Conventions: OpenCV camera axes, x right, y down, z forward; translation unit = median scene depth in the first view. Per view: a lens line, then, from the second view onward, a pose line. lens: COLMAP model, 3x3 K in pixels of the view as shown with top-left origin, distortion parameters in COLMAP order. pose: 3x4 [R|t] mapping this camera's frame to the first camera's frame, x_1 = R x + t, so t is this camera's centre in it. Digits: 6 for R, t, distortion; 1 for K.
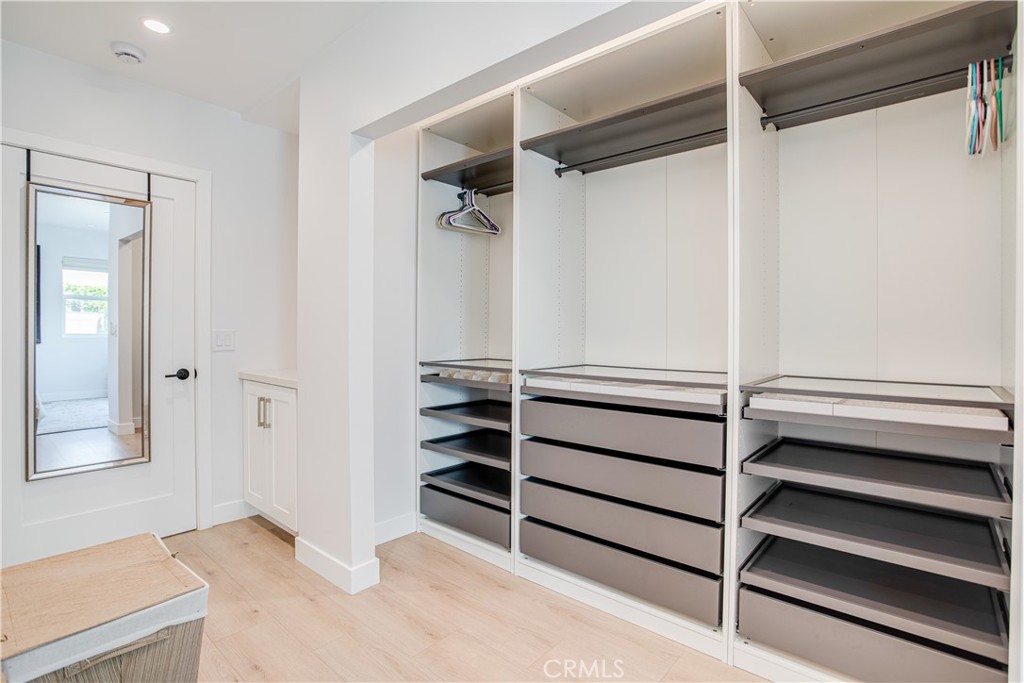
lens RADIAL K [[501.0, 0, 511.4], [0, 501.0, 340.5], [0, 0, 1]] dist [-0.049151, 0.010902]
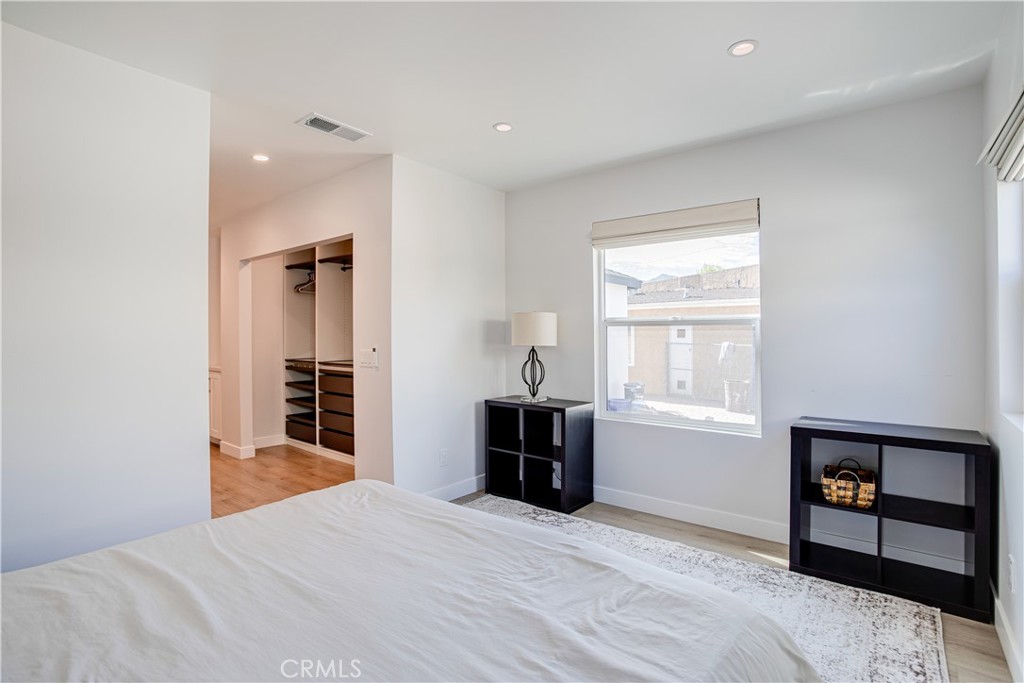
lens RADIAL K [[501.0, 0, 512.3], [0, 501.0, 337.4], [0, 0, 1]] dist [-0.049151, 0.010902]
pose [[0.999630, -0.009958, 0.025315, 0.816449], [0.010166, 0.999915, -0.008121, -0.023789], [-0.025232, 0.008376, 0.999647, -1.226976]]
